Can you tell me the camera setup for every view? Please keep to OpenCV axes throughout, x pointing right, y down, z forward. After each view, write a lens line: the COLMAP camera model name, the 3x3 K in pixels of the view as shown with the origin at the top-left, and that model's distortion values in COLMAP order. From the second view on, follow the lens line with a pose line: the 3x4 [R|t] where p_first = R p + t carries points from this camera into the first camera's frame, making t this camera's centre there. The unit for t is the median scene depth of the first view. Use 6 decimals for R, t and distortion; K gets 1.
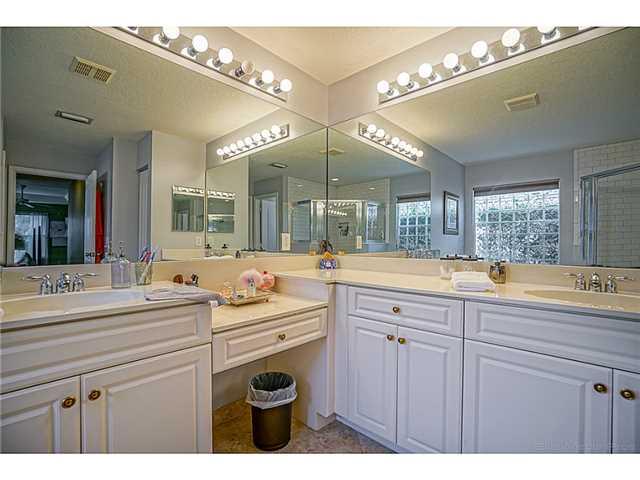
lens RADIAL K [[302.9, 0, 320.0], [0, 302.9, 240.0], [0, 0, 1]] dist [-0.068580, 0.028887]
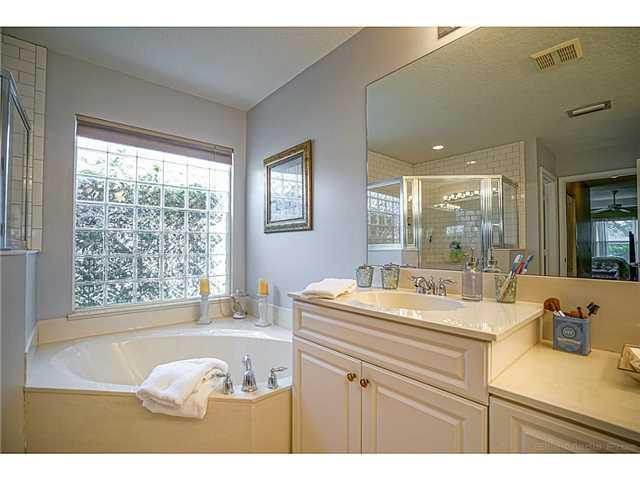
lens RADIAL K [[302.9, 0, 320.0], [0, 302.9, 240.0], [0, 0, 1]] dist [-0.068580, 0.028887]
pose [[-0.112115, -0.026033, -0.993354, 0.172447], [0.003606, 0.999640, -0.026605, 0.000328], [0.993689, -0.006565, -0.111980, 0.391936]]
